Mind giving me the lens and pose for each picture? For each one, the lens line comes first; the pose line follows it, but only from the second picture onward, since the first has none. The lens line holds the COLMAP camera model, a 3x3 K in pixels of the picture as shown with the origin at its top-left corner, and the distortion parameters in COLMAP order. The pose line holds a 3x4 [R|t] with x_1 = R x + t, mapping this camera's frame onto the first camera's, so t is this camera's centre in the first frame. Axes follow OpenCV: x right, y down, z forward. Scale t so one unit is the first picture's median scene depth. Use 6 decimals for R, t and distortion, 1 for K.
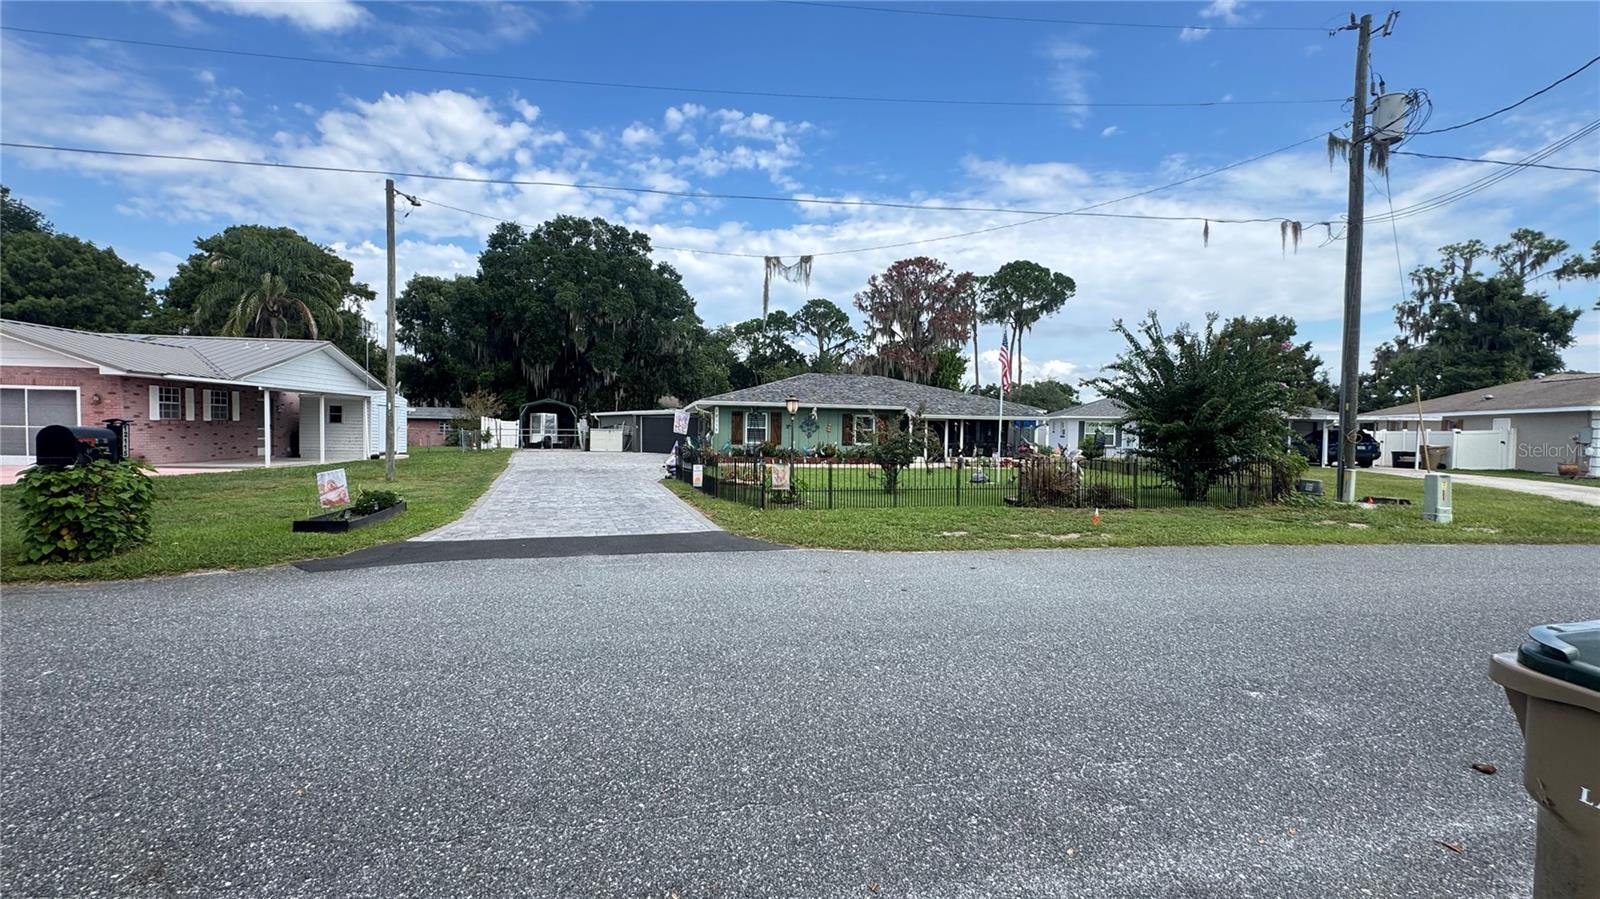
lens RADIAL K [[645.8, 0, 793.7], [0, 645.8, 443.3], [0, 0, 1]] dist [-0.001288, 0.000314]
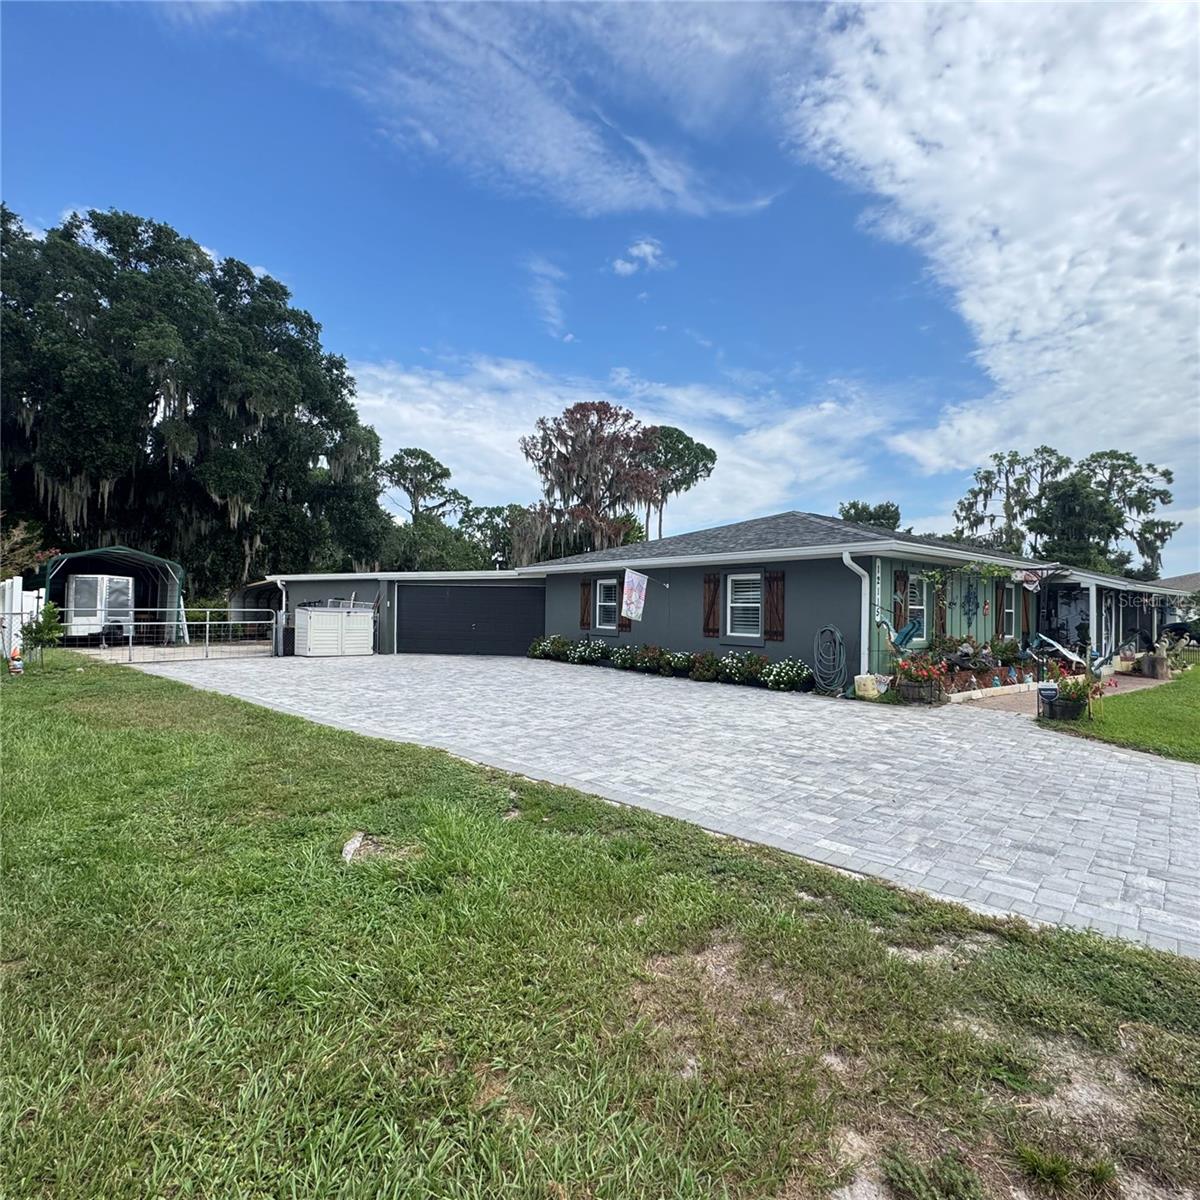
lens RADIAL K [[634.4, 0, 592.0], [0, 634.4, 587.1], [0, 0, 1]] dist [-0.001048, 0.000166]
pose [[0.895672, 0.011874, 0.444557, -0.221505], [0.010198, 0.998832, -0.047224, -0.009214], [-0.444598, 0.046831, 0.894505, 0.334554]]
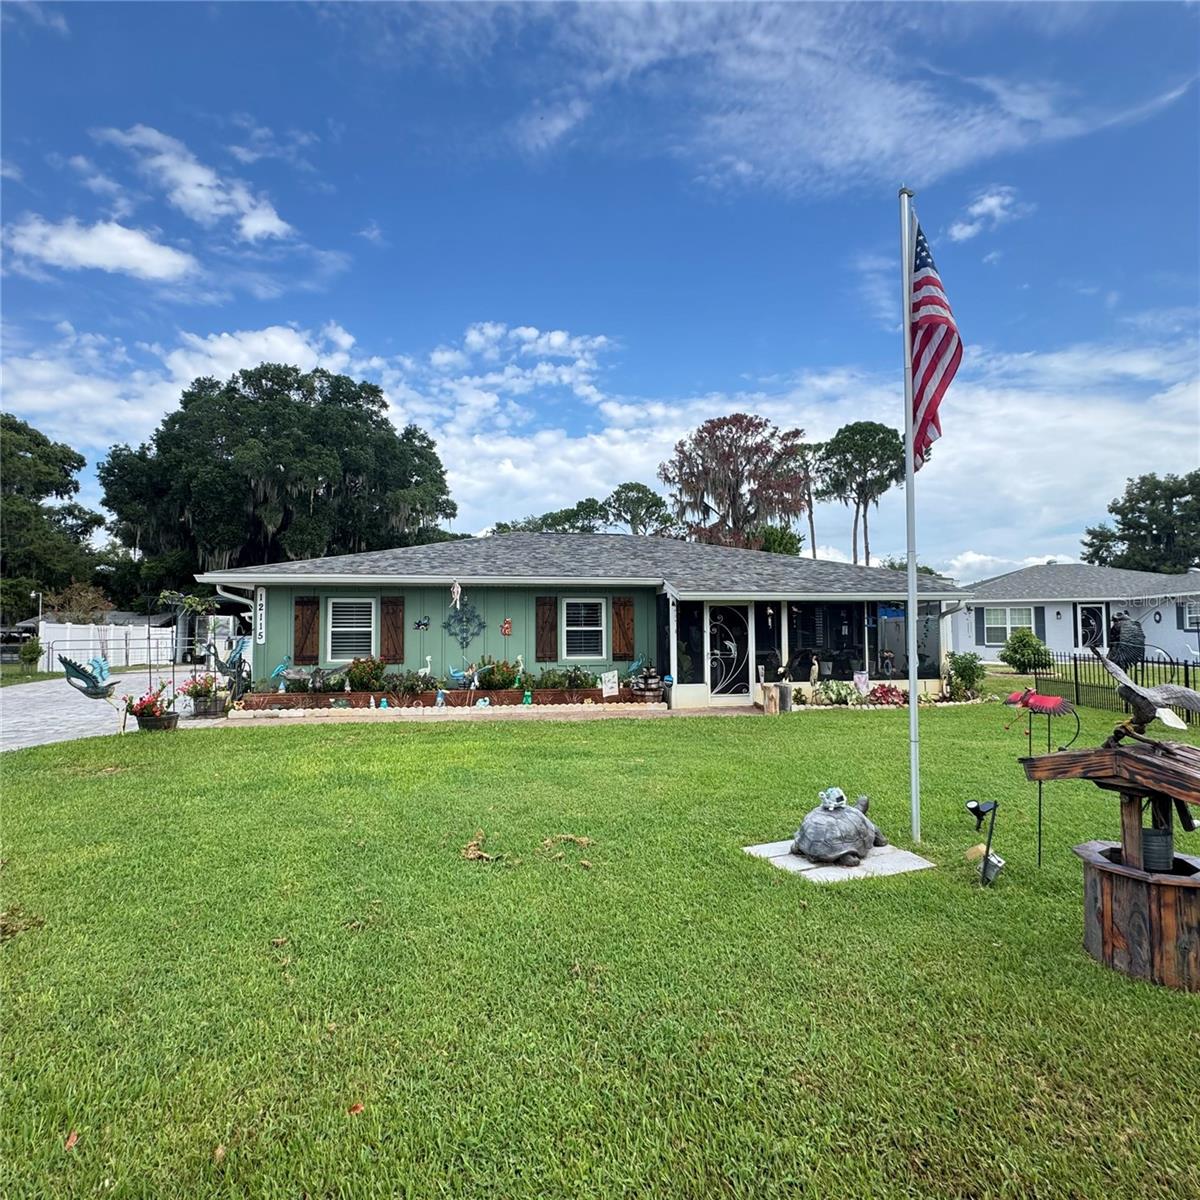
lens RADIAL K [[634.4, 0, 598.3], [0, 634.4, 598.6], [0, 0, 1]] dist [-0.001048, 0.000166]
pose [[0.998161, -0.025463, -0.055020, 0.071776], [0.021563, 0.997289, -0.070360, -0.004686], [0.056662, 0.069044, 0.996003, 0.252486]]
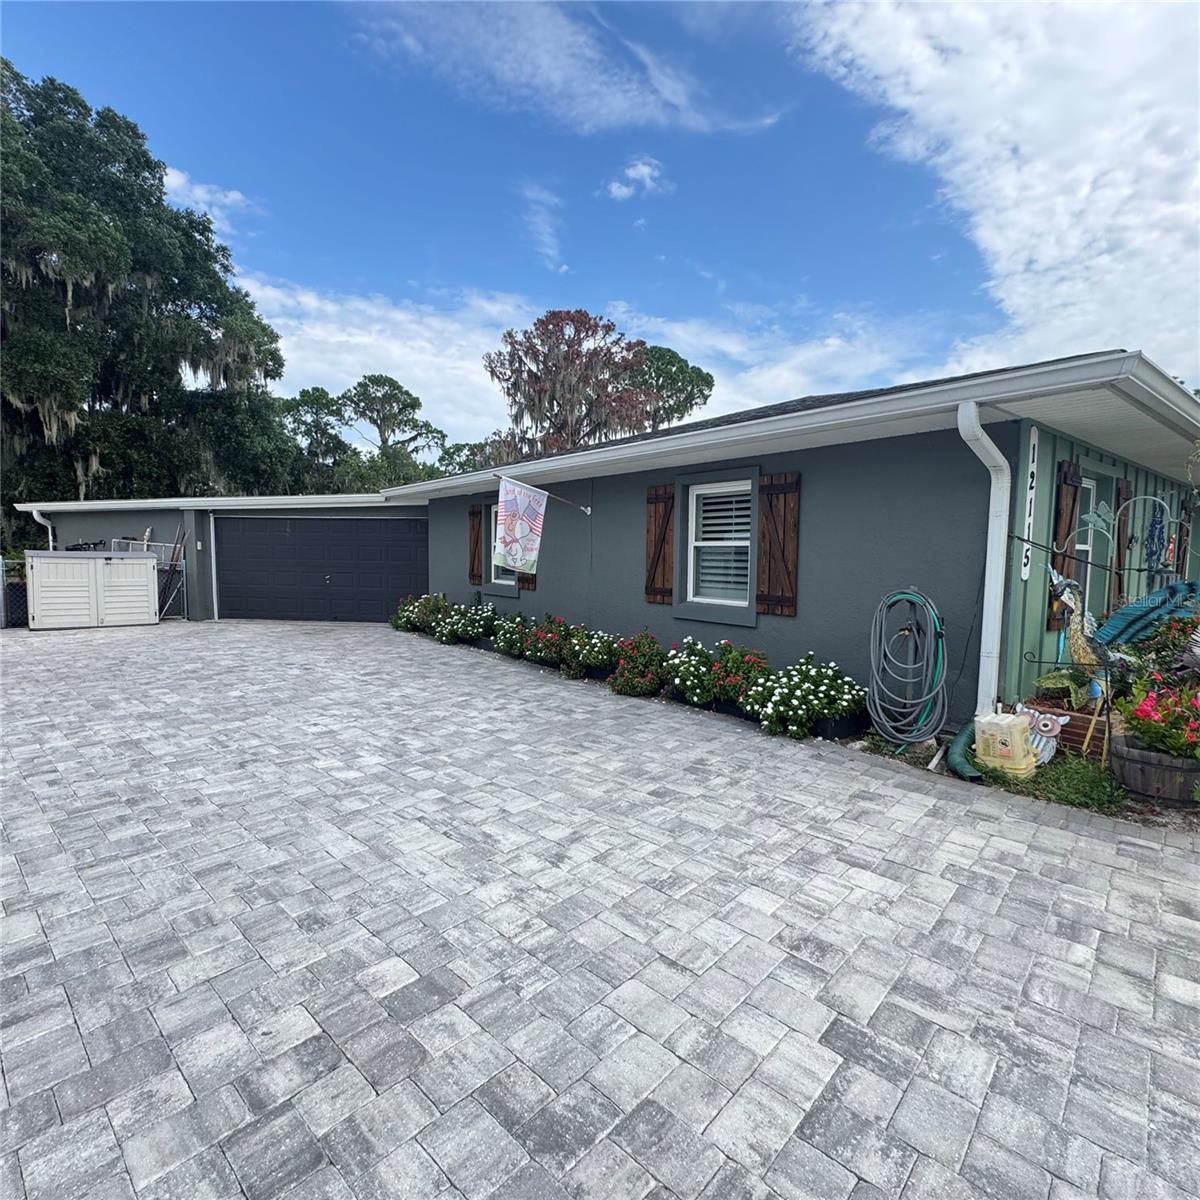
lens RADIAL K [[634.4, 0, 597.5], [0, 634.4, 588.1], [0, 0, 1]] dist [-0.001048, 0.000166]
pose [[0.891063, -0.031877, 0.452759, -0.144226], [0.013596, 0.998958, 0.043575, -0.010166], [-0.453676, -0.032673, 0.890568, 0.420250]]
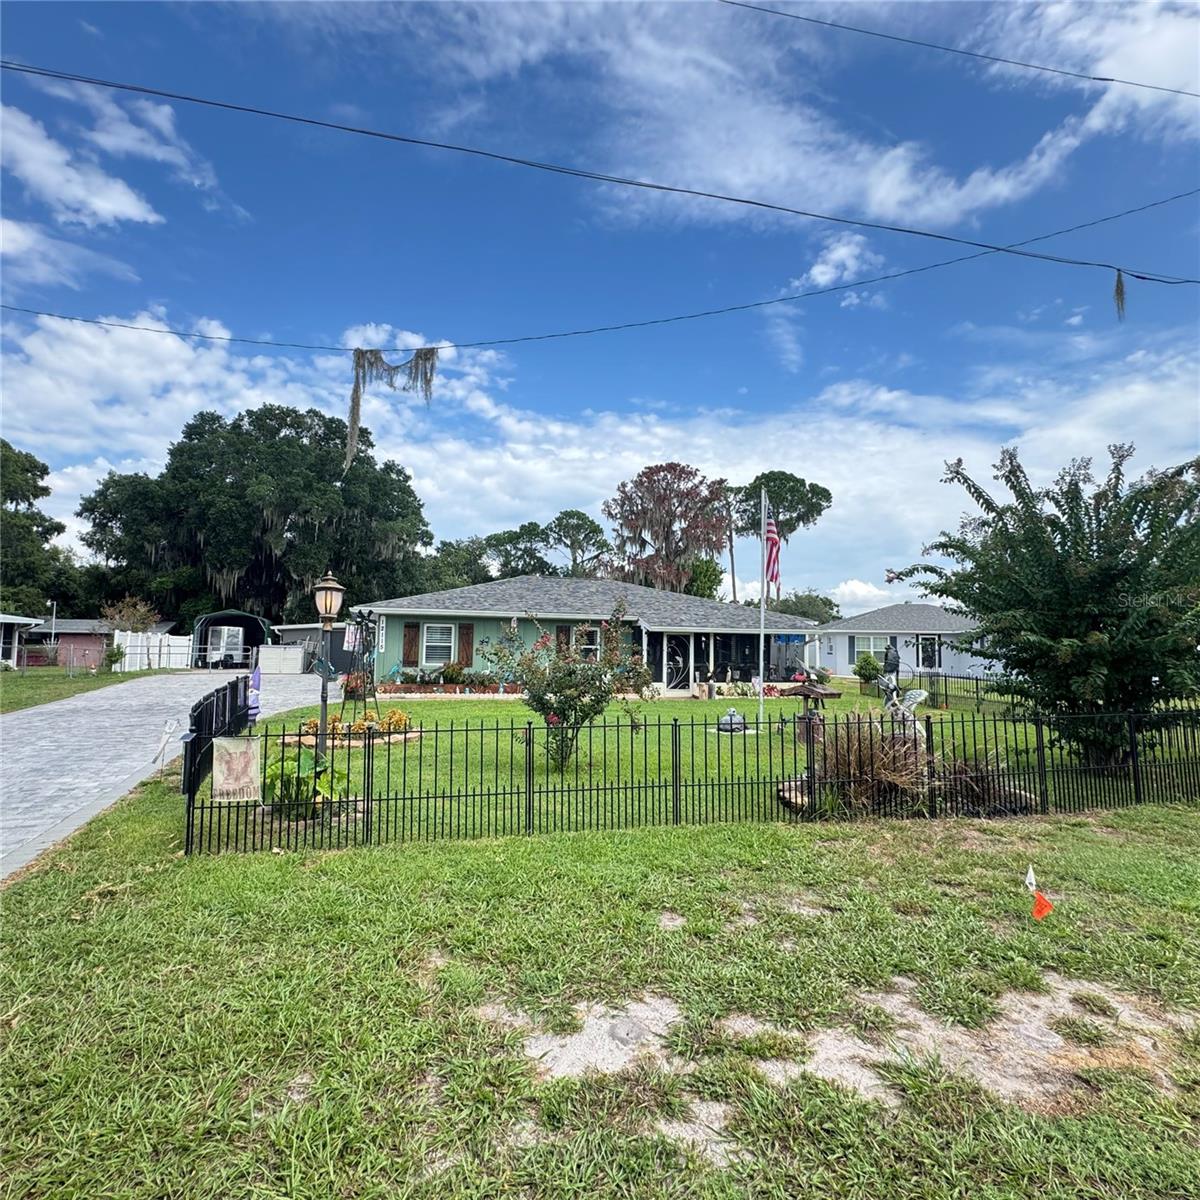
lens RADIAL K [[634.4, 0, 594.9], [0, 634.4, 593.3], [0, 0, 1]] dist [-0.001048, 0.000166]
pose [[0.998376, 0.003763, 0.056843, 0.037698], [0.002068, 0.994763, -0.102185, -0.003554], [-0.056930, 0.102136, 0.993140, 0.121289]]
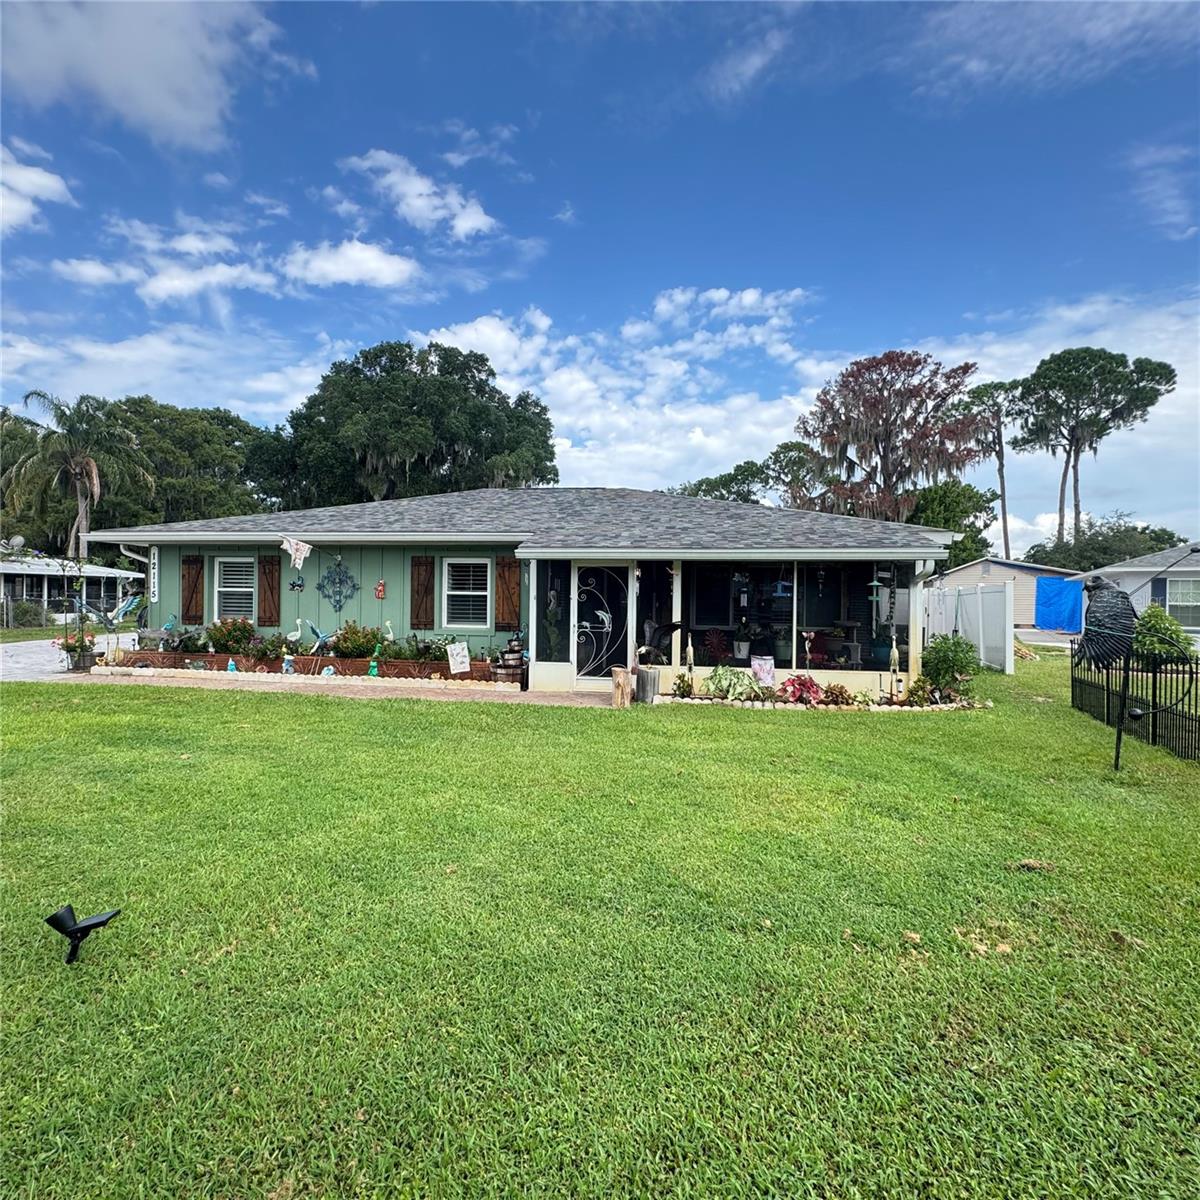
lens RADIAL K [[634.4, 0, 597.6], [0, 634.4, 597.8], [0, 0, 1]] dist [-0.001048, 0.000166]
pose [[0.938407, -0.004819, -0.345498, 0.163066], [-0.005064, 0.999604, -0.027698, -0.003259], [0.345494, 0.027742, 0.938011, 0.309979]]
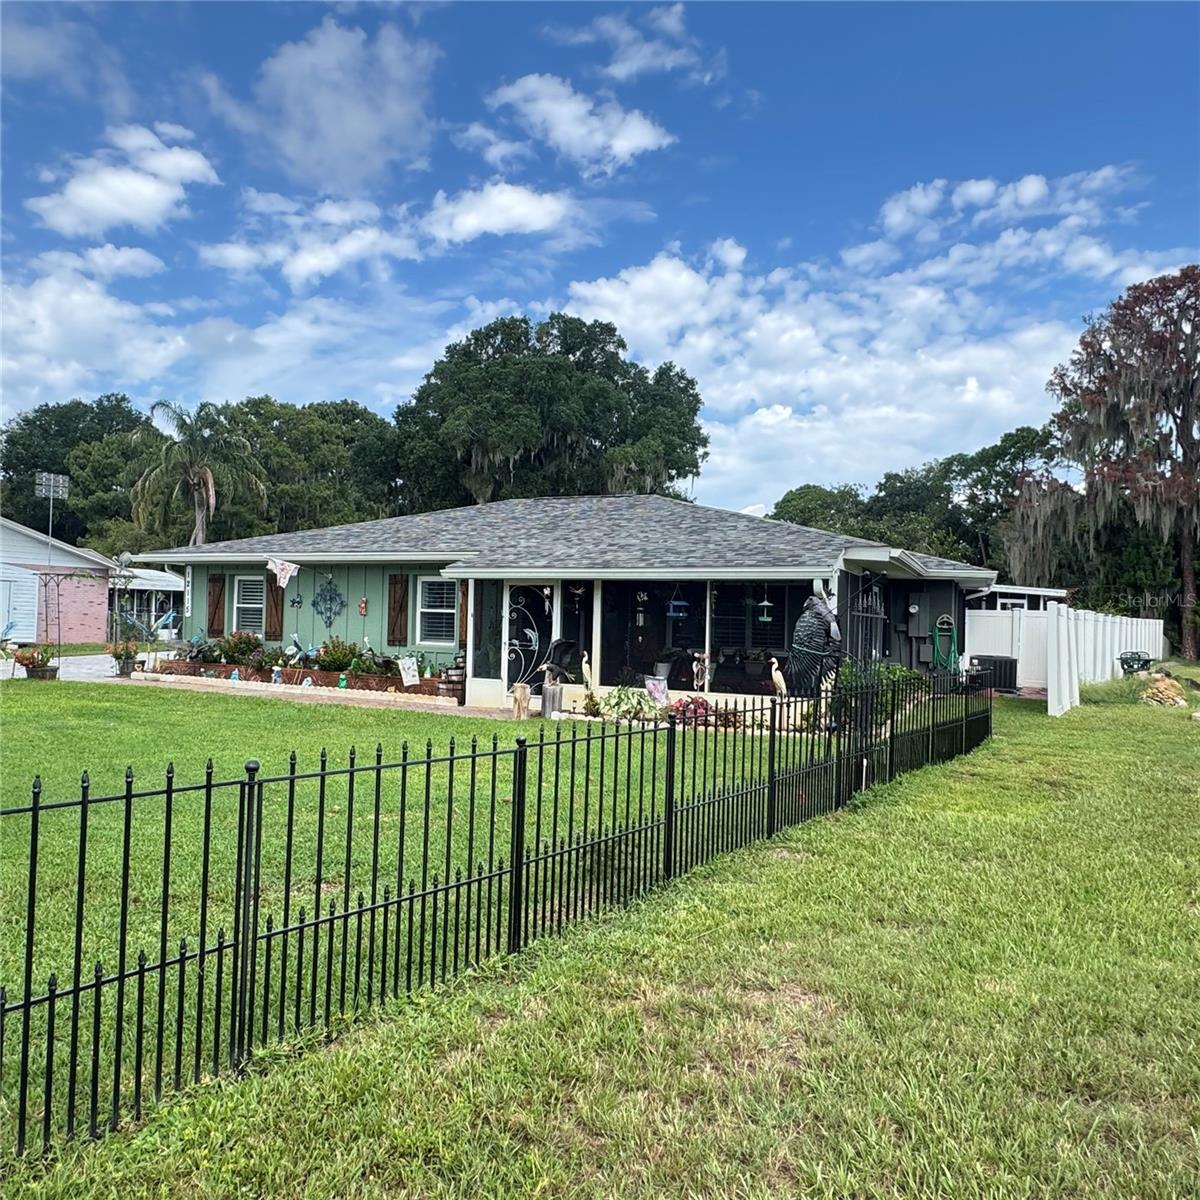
lens RADIAL K [[857.4, 0, 598.3], [0, 857.4, 598.2], [0, 0, 1]] dist [-0.003868, -0.005628]
pose [[0.806765, -0.009940, -0.590789, 0.259729], [-0.023563, 0.998522, -0.048976, -0.001866], [0.590403, 0.053432, 0.805338, 0.293066]]
